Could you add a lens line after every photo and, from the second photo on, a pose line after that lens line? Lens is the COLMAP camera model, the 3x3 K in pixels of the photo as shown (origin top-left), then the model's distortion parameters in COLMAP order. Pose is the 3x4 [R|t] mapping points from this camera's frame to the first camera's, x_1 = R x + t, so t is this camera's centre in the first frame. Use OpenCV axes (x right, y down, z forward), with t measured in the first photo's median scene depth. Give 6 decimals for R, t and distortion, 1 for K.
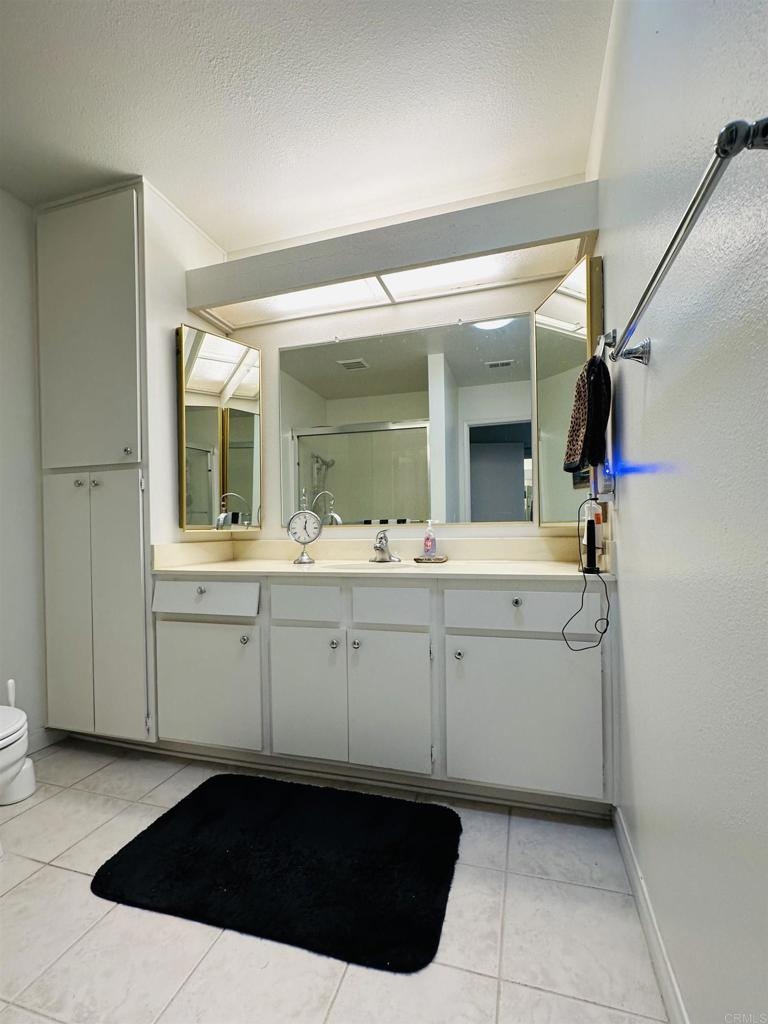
lens RADIAL K [[422.4, 0, 406.6], [0, 422.4, 516.1], [0, 0, 1]] dist [-0.001242, 0.000280]
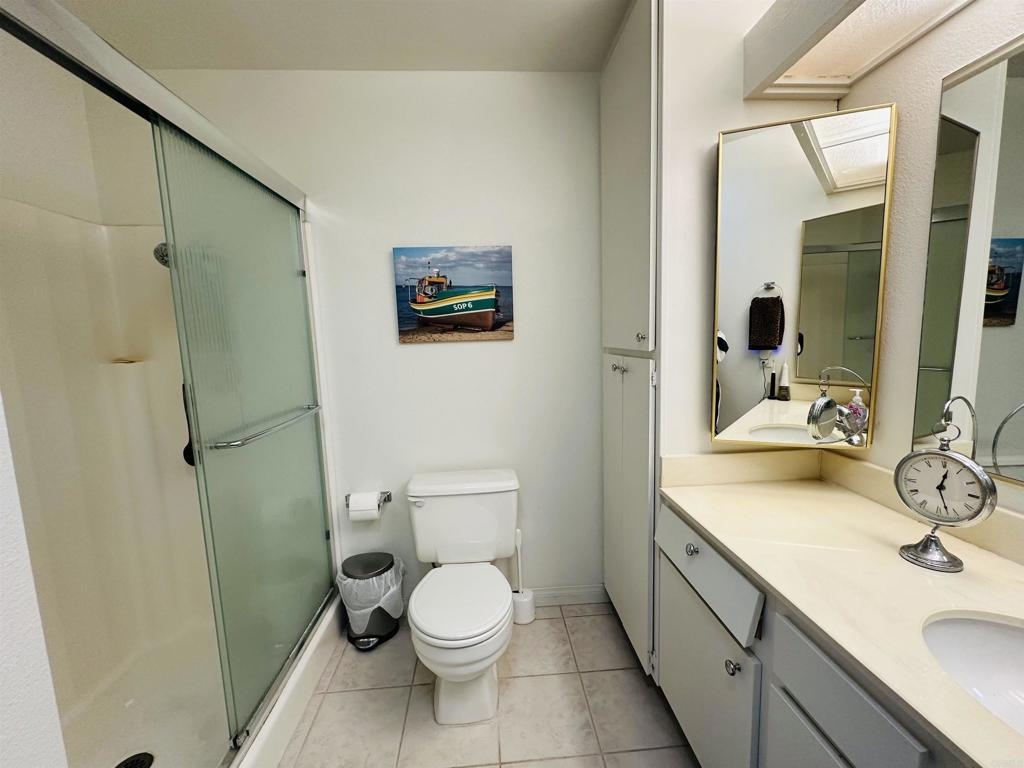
lens RADIAL K [[422.4, 0, 512.0], [0, 422.4, 384.0], [0, 0, 1]] dist [-0.001242, 0.000280]
pose [[0.323915, 0.119298, -0.938535, 0.022830], [0.017755, 0.991077, 0.132104, -0.159747], [0.945920, -0.059454, 0.318906, 0.456491]]
